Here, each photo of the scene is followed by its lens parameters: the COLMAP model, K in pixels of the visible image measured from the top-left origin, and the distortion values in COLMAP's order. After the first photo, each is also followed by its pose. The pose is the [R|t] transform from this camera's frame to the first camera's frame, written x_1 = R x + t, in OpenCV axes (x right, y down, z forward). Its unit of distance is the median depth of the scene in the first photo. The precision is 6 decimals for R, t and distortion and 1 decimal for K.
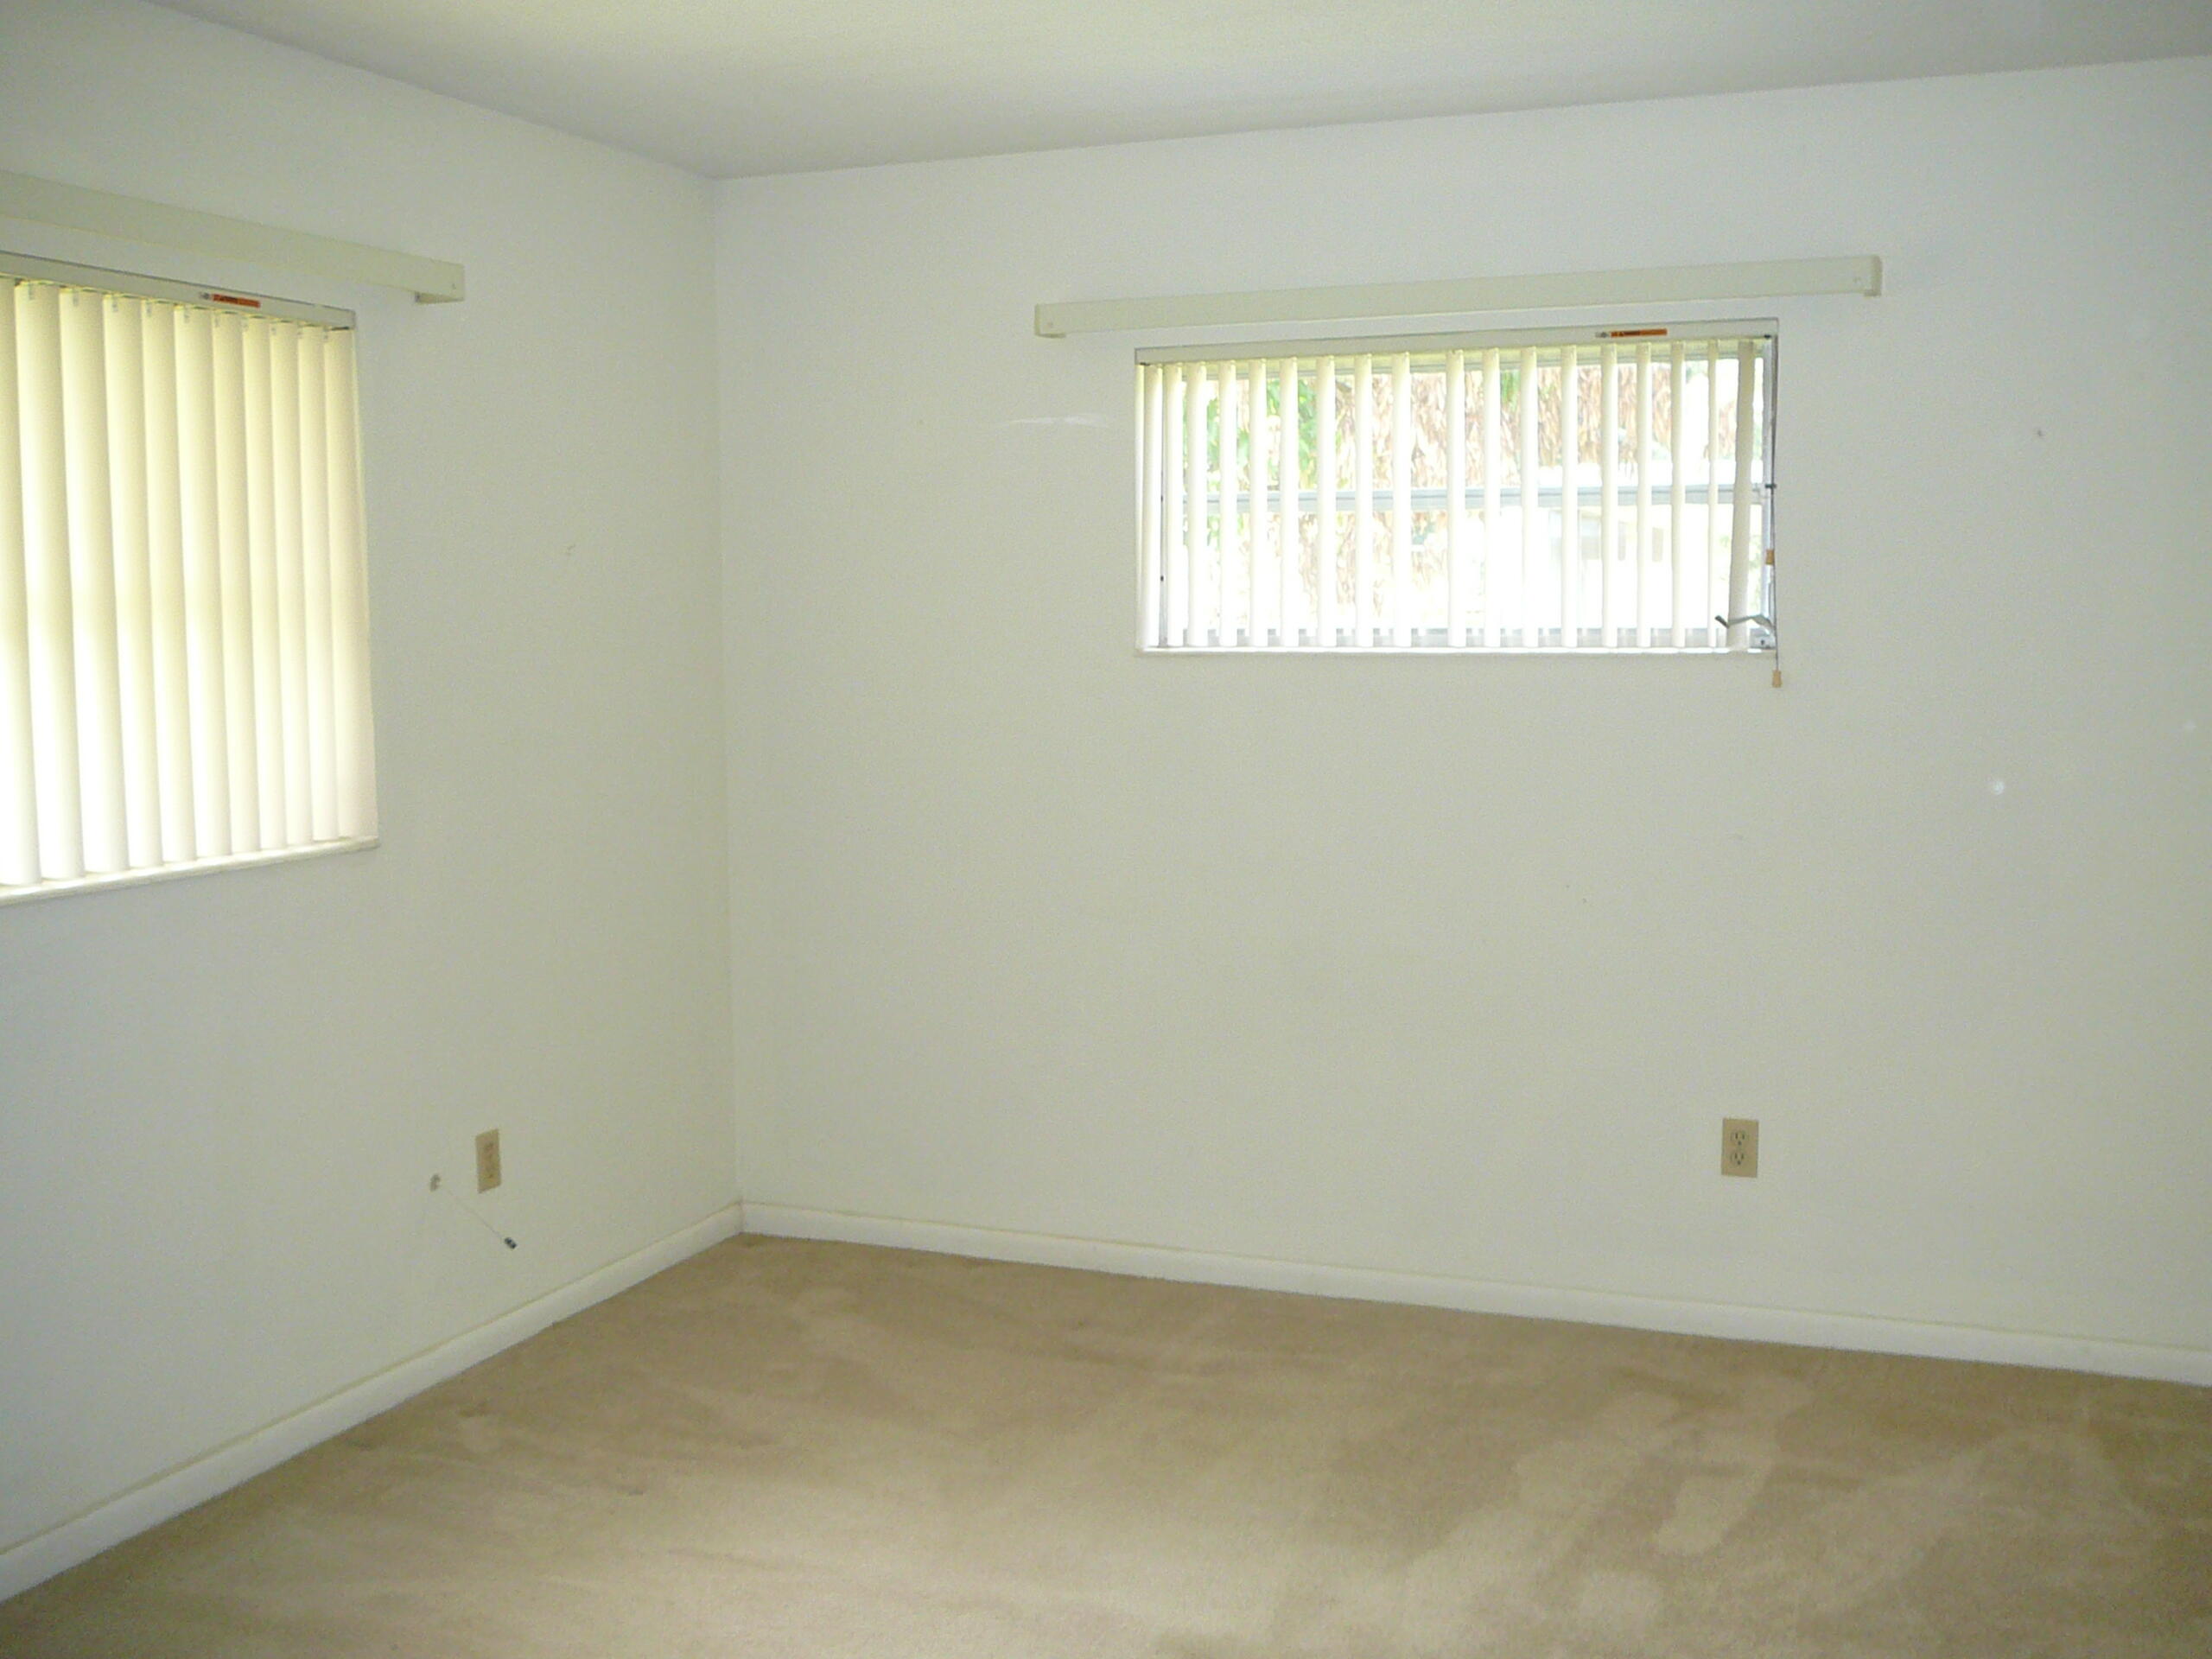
lens RADIAL K [[2279.5, 0, 1137.7], [0, 2279.5, 820.3], [0, 0, 1]] dist [-0.113189, 0.174967]
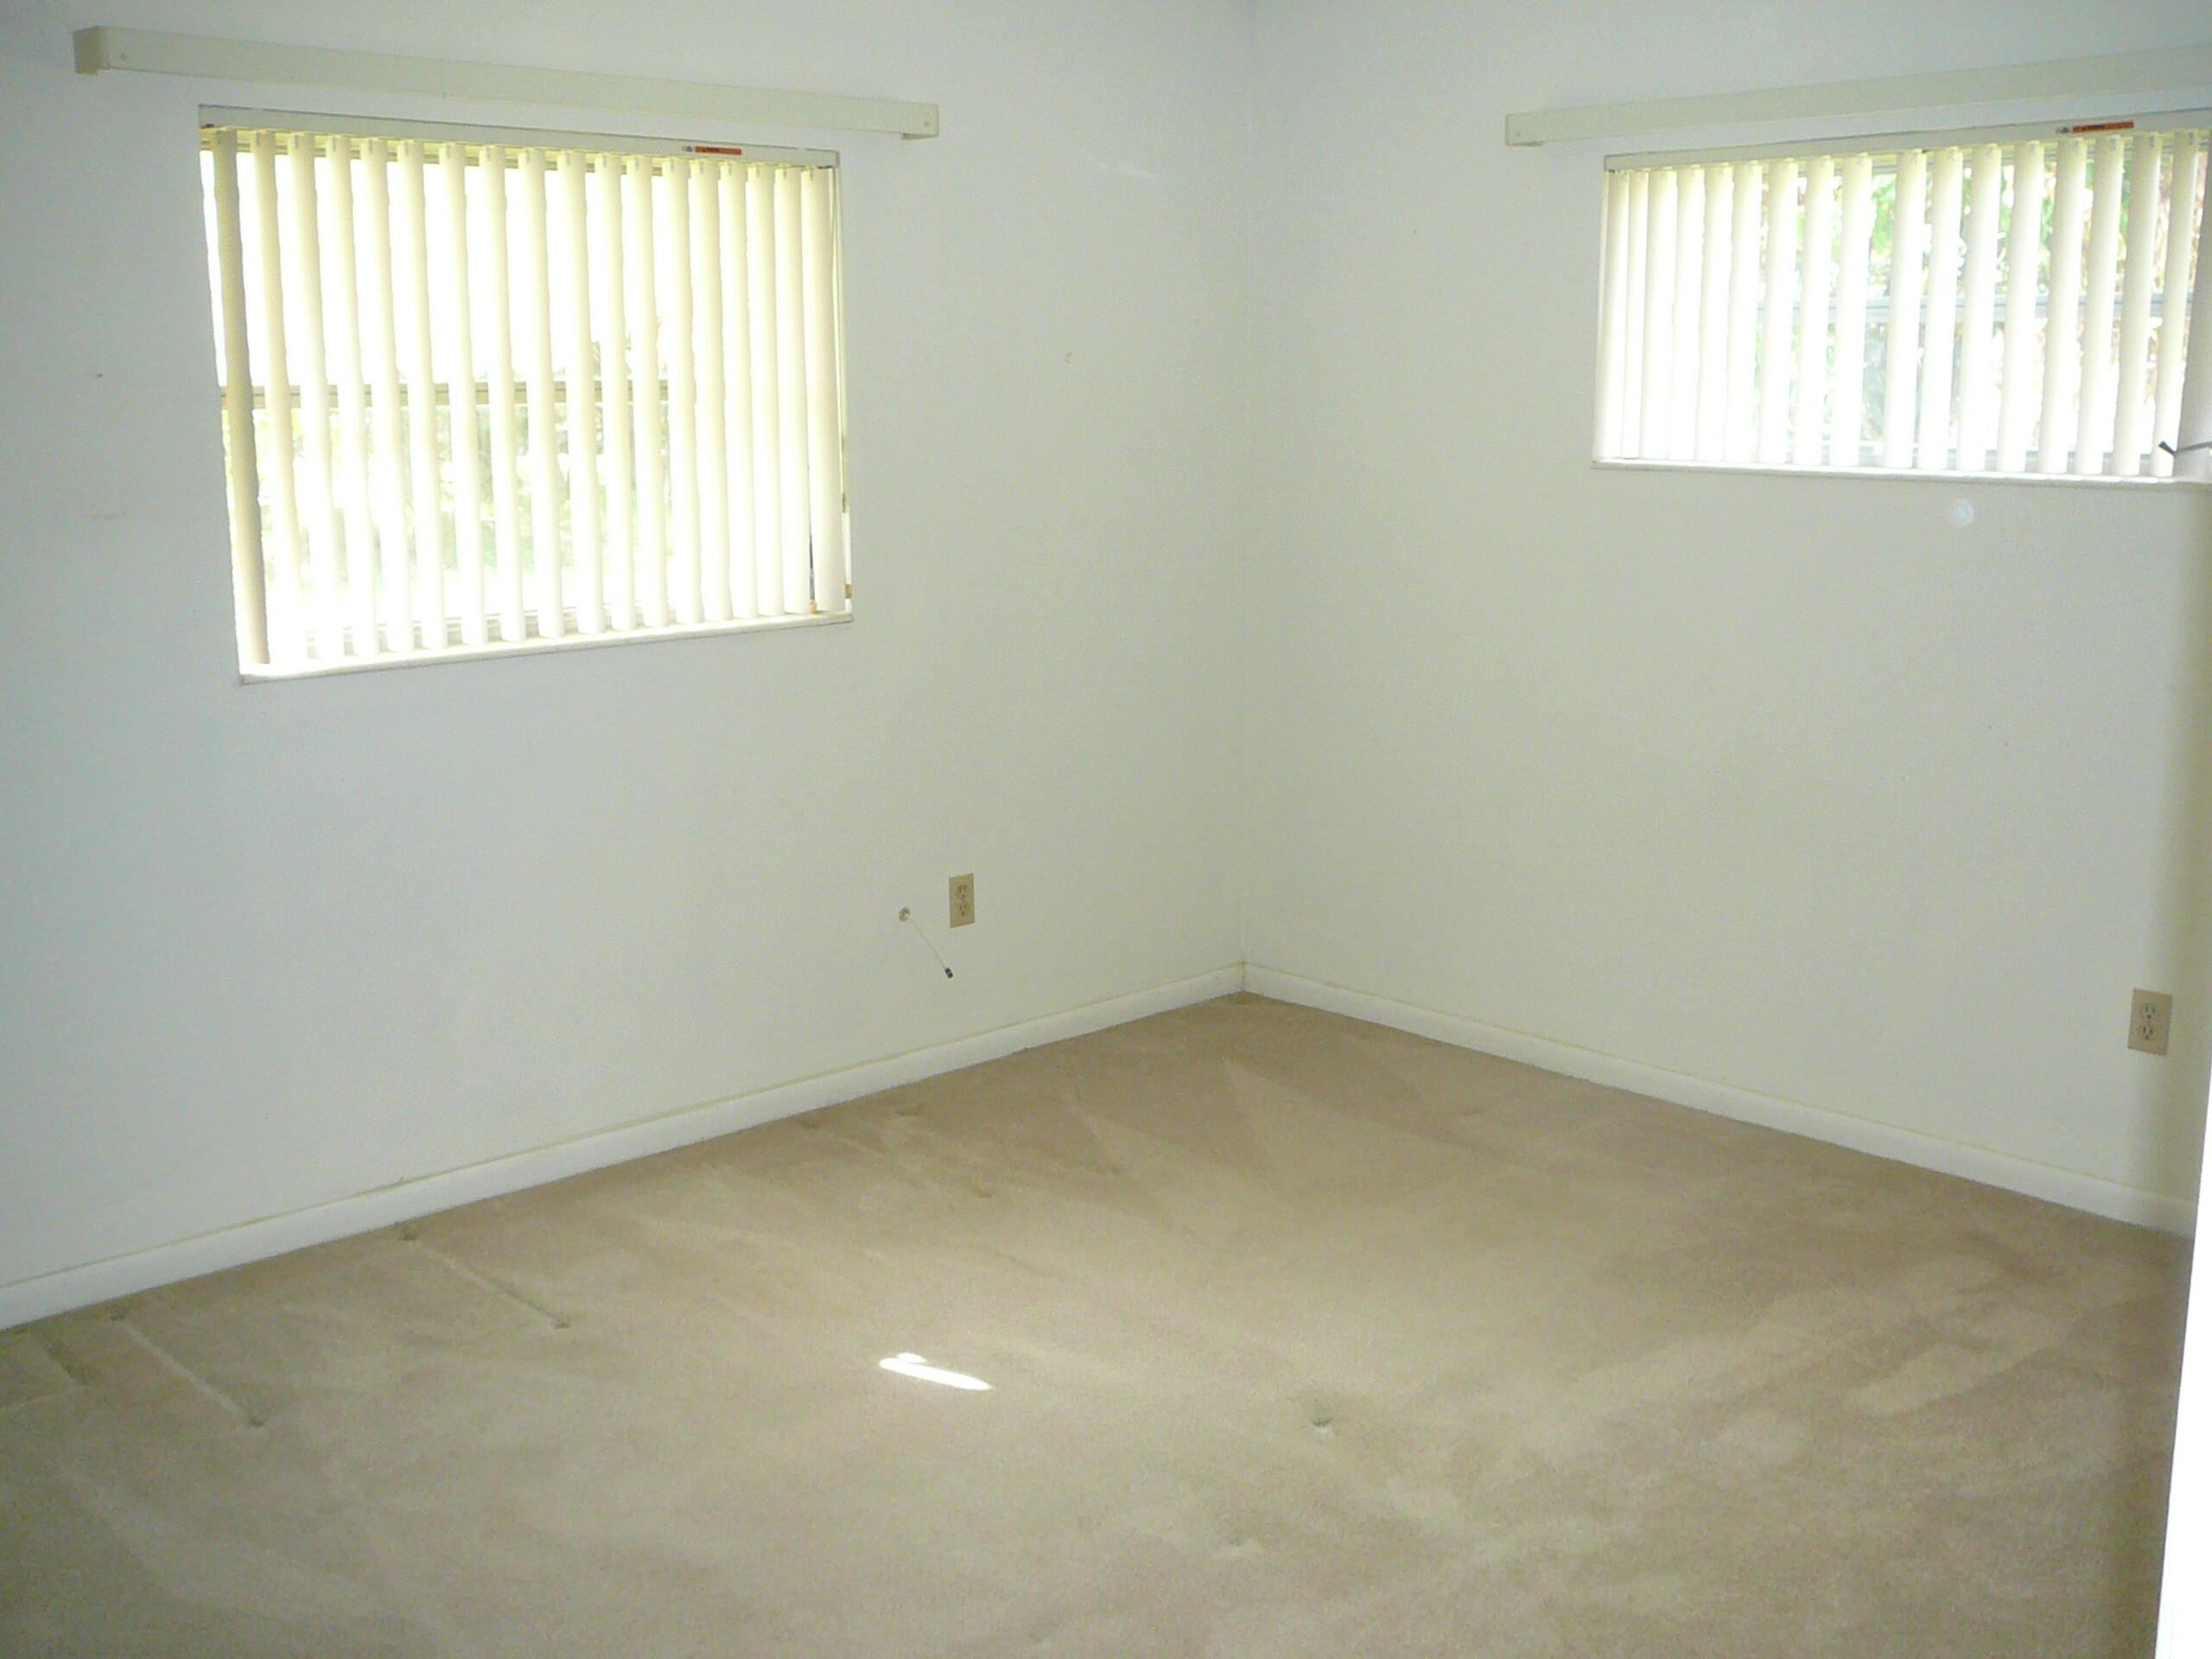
lens RADIAL K [[2242.0, 0, 1105.9], [0, 2242.0, 855.3], [0, 0, 1]] dist [-0.147476, 0.133266]
pose [[0.902048, 0.092596, -0.421587, 0.259446], [-0.043470, 0.991241, 0.124703, -0.016568], [0.429442, -0.094162, 0.898172, 0.016247]]
